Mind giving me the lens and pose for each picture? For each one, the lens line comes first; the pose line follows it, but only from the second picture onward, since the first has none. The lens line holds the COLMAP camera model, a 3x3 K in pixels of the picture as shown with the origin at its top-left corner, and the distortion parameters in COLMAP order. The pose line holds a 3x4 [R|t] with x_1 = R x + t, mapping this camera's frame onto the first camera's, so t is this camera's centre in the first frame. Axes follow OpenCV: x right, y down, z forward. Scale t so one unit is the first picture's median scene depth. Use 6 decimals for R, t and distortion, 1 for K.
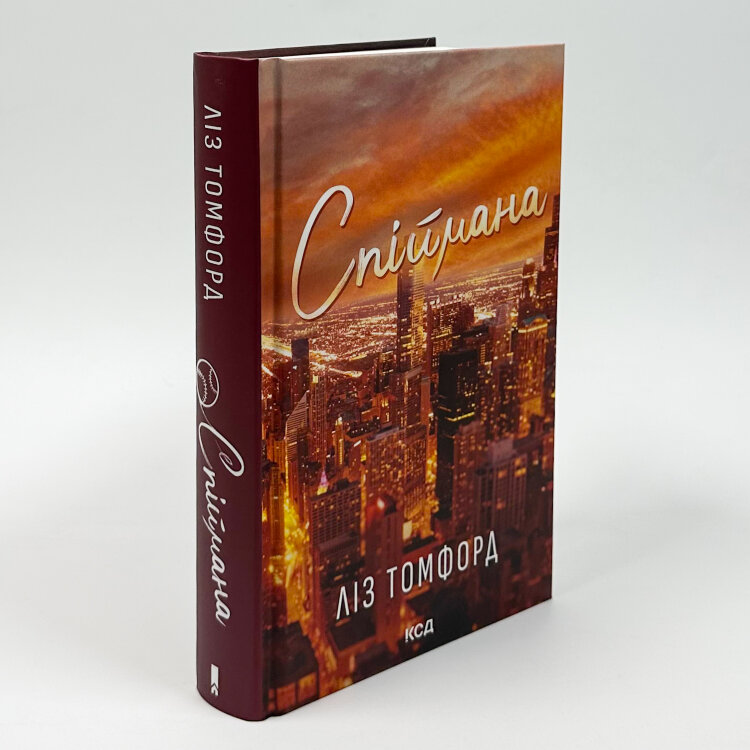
lens RADIAL K [[1445.2, 0, 375.0], [0, 1445.2, 375.0], [0, 0, 1]] dist [0.003932, -0.036668]
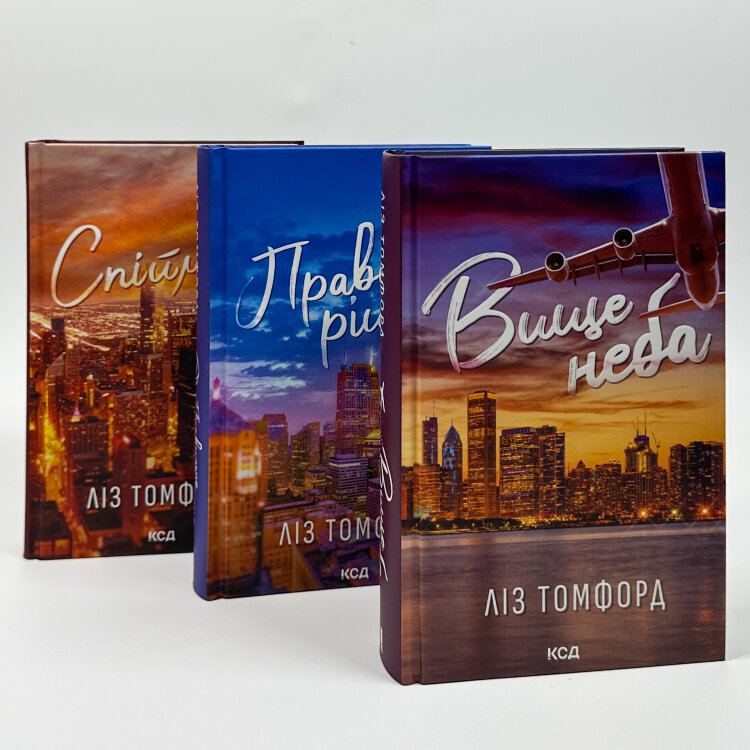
lens RADIAL K [[1445.2, 0, 375.0], [0, 1445.2, 375.0], [0, 0, 1]] dist [0.003932, -0.036668]
pose [[0.833458, 0.138240, -0.535012, 1.033873], [-0.165731, 0.986165, -0.003368, -0.015143], [0.527145, 0.091475, 0.844838, -0.142956]]
